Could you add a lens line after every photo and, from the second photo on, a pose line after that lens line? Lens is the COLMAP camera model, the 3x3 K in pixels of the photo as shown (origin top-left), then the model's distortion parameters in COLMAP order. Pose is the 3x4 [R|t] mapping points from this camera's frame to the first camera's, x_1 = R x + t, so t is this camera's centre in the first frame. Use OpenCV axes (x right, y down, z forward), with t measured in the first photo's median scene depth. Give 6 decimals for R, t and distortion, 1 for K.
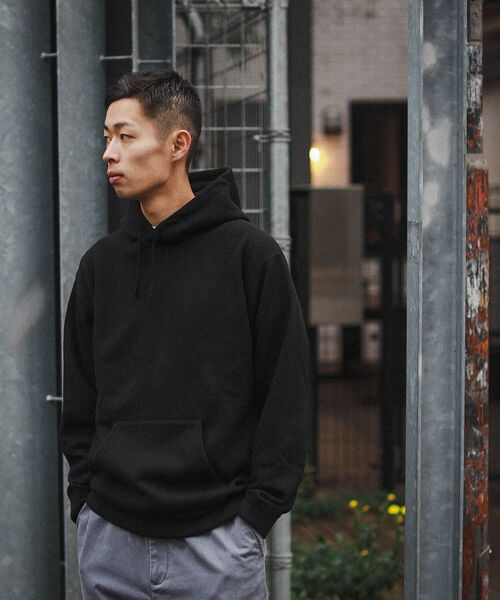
lens RADIAL K [[1265.8, 0, 249.8], [0, 1265.8, 235.6], [0, 0, 1]] dist [-0.042569, -0.325576]
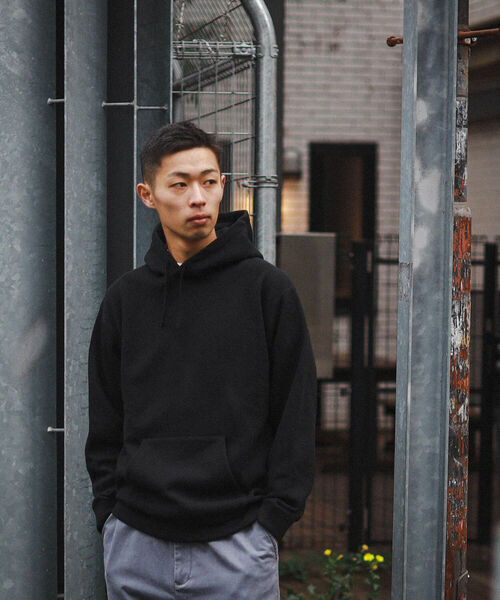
lens RADIAL K [[1419.6, 0, 250.0], [0, 1419.6, 300.0], [0, 0, 1]] dist [-0.018295, -0.826855]
pose [[0.999067, 0.013638, 0.040976, -0.046215], [-0.013935, 0.999879, 0.006976, 0.012054], [-0.040876, -0.007541, 0.999136, -0.189313]]
